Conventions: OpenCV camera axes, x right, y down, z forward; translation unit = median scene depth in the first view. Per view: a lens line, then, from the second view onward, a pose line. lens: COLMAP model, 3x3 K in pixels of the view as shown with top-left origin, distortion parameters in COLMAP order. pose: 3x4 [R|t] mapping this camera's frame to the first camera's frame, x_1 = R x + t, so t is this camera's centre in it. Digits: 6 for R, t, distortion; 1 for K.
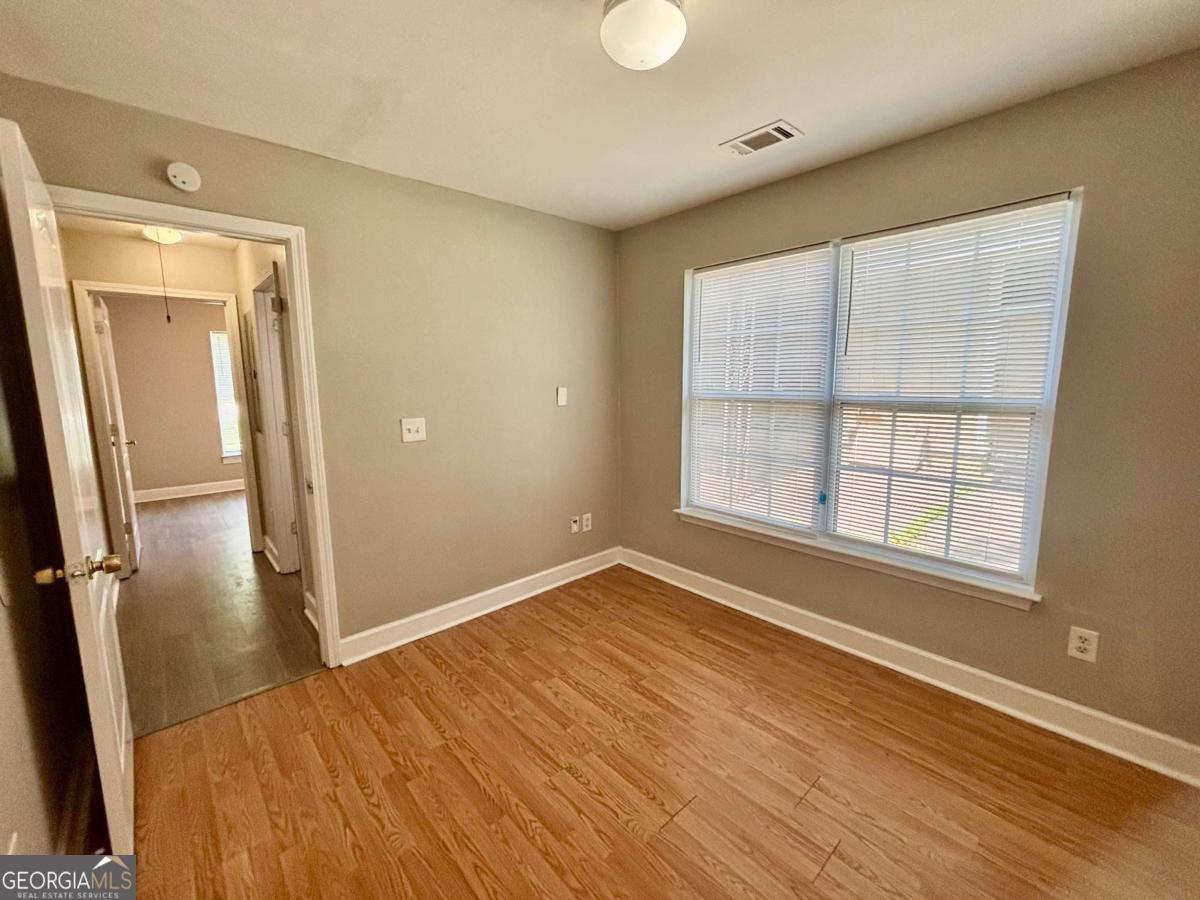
lens RADIAL K [[500.1, 0, 600.0], [0, 500.1, 450.0], [0, 0, 1]] dist [0.011852, 0.000062]
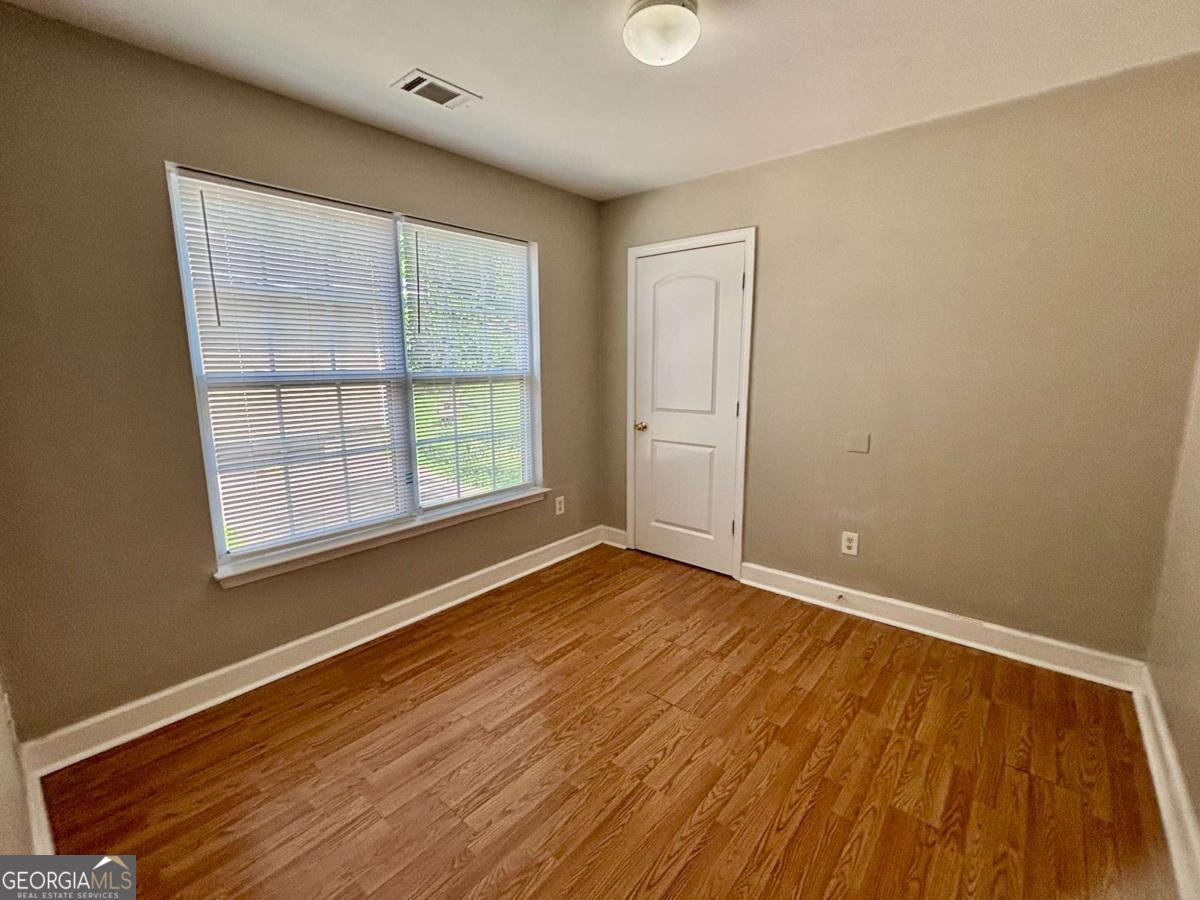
lens RADIAL K [[524.9, 0, 600.0], [0, 524.9, 450.0], [0, 0, 1]] dist [0.011199, -0.000115]
pose [[-0.123441, -0.159092, 0.979516, -0.697066], [0.155034, 0.971853, 0.177385, -0.093742], [-0.980167, 0.173755, -0.095302, 0.827735]]
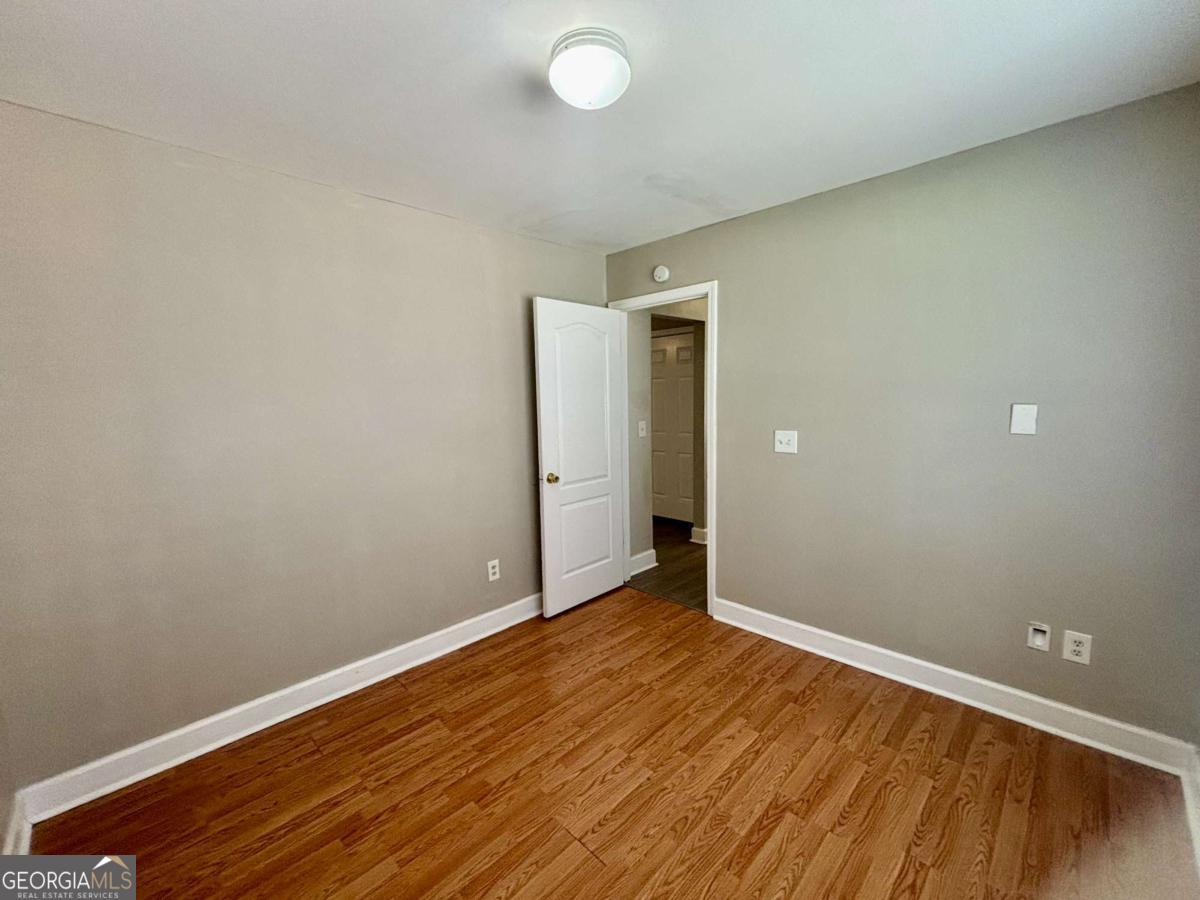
lens RADIAL K [[508.1, 0, 607.3], [0, 508.1, 455.5], [0, 0, 1]] dist [0.012837, 0.000198]
pose [[0.059554, 0.131399, -0.989539, 0.733045], [-0.126572, 0.984291, 0.123084, -0.106694], [0.990168, 0.117918, 0.075250, 0.620232]]
